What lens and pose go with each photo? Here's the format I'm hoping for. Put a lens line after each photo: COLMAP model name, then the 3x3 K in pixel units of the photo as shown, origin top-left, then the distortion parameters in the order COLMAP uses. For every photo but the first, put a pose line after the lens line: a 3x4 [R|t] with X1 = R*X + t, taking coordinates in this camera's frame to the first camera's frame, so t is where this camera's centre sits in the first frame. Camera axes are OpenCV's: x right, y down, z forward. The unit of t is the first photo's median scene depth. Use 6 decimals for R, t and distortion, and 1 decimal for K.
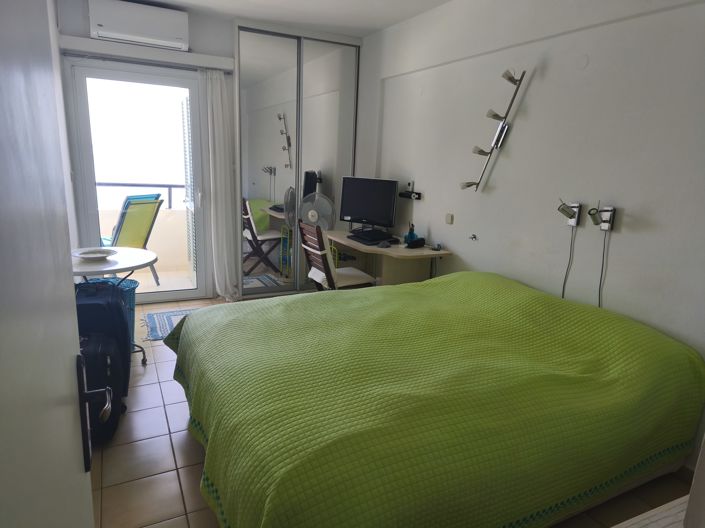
lens RADIAL K [[473.1, 0, 348.3], [0, 473.1, 269.5], [0, 0, 1]] dist [0.053841, -0.030960]
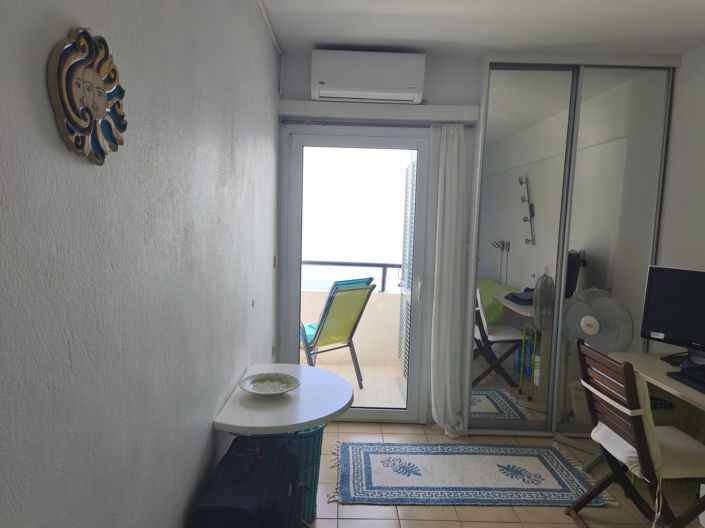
lens RADIAL K [[473.1, 0, 348.3], [0, 473.1, 269.5], [0, 0, 1]] dist [0.053841, -0.030960]
pose [[0.906248, 0.032847, -0.421469, -0.095341], [-0.089825, 0.989173, -0.116052, -0.079523], [0.413094, 0.143030, 0.899386, 0.264980]]
